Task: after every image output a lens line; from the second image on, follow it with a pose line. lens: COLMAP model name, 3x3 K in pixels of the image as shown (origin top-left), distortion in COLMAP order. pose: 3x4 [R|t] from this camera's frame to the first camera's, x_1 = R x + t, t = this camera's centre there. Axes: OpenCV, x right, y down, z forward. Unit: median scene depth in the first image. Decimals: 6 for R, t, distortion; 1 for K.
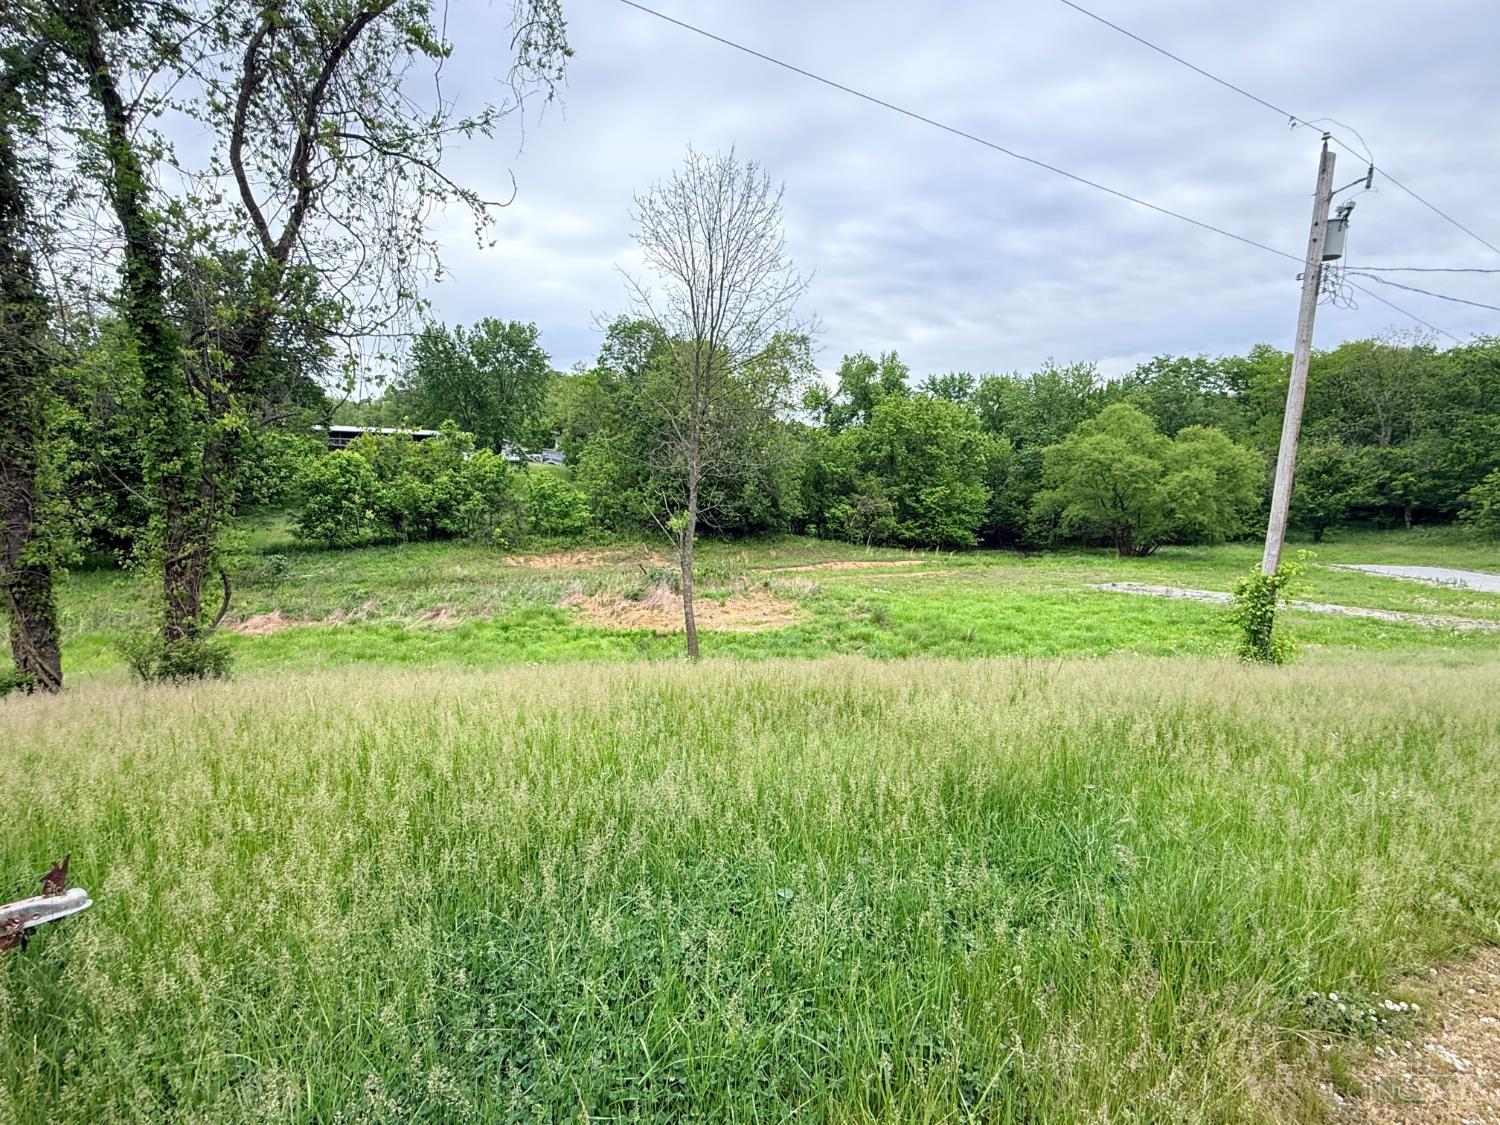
lens RADIAL K [[723.8, 0, 750.0], [0, 723.8, 562.5], [0, 0, 1]] dist [-0.001136, 0.000873]
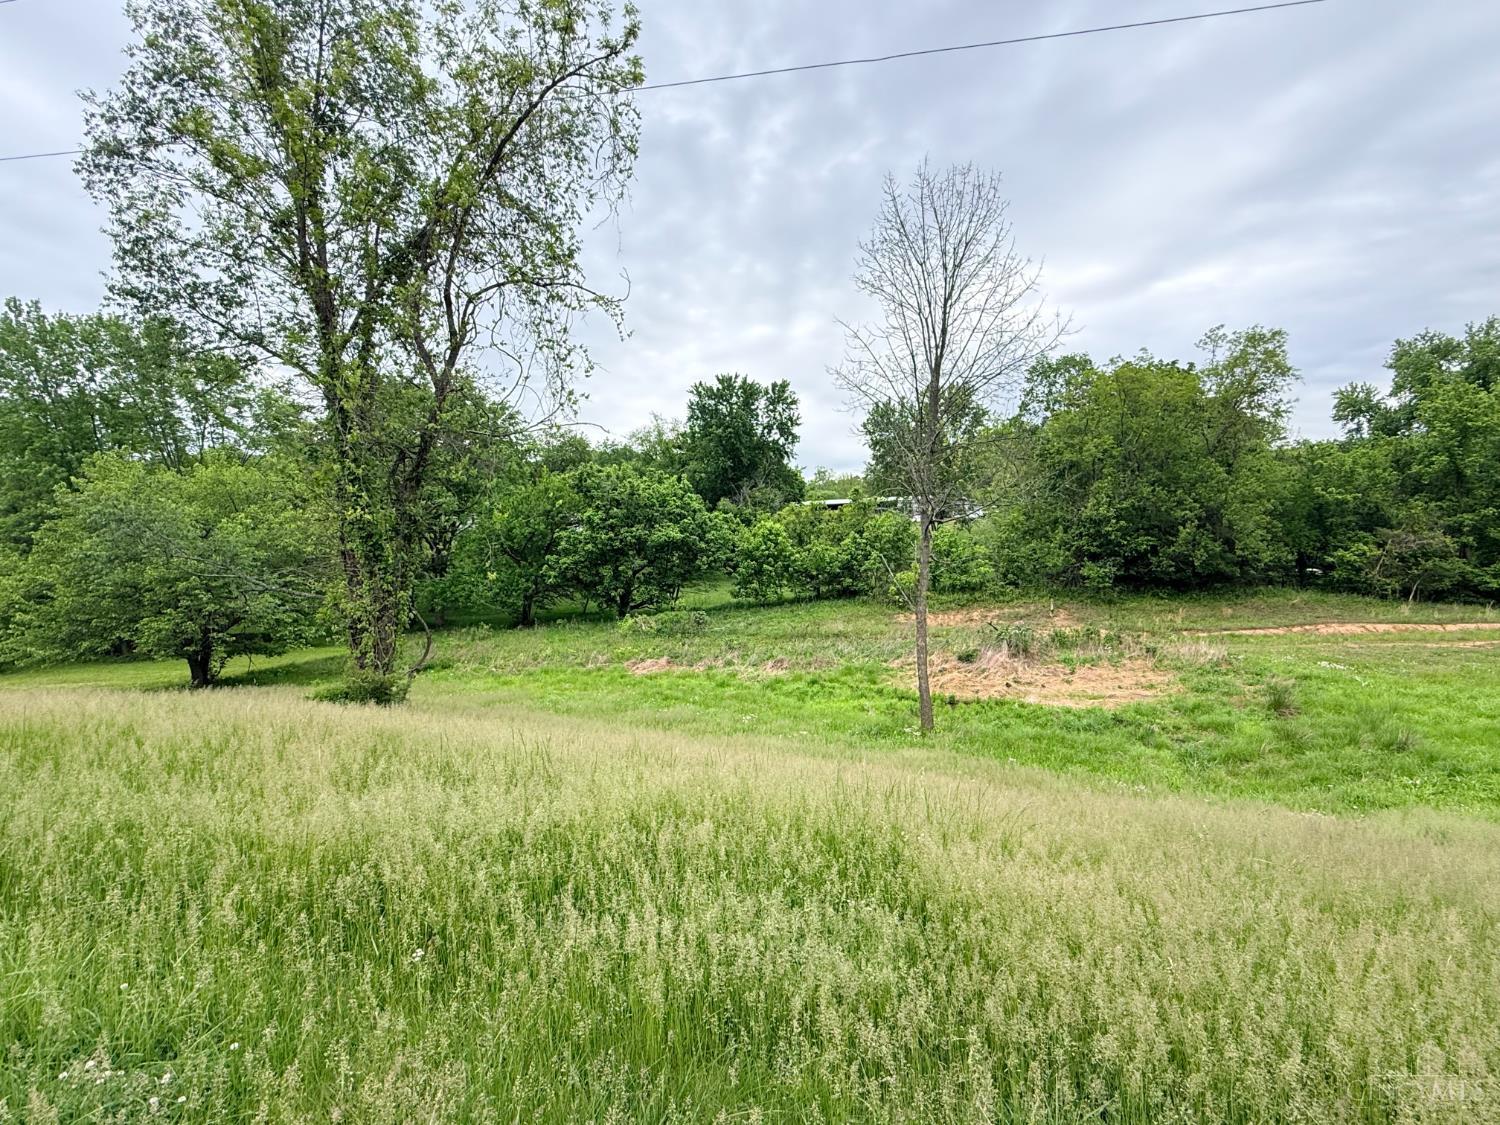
lens RADIAL K [[723.8, 0, 750.0], [0, 723.8, 562.5], [0, 0, 1]] dist [-0.001136, 0.000873]
pose [[0.780047, -0.039544, -0.624470, 0.121526], [-0.010388, 0.997045, -0.076113, -0.000365], [0.625635, 0.065858, 0.777331, 0.068578]]
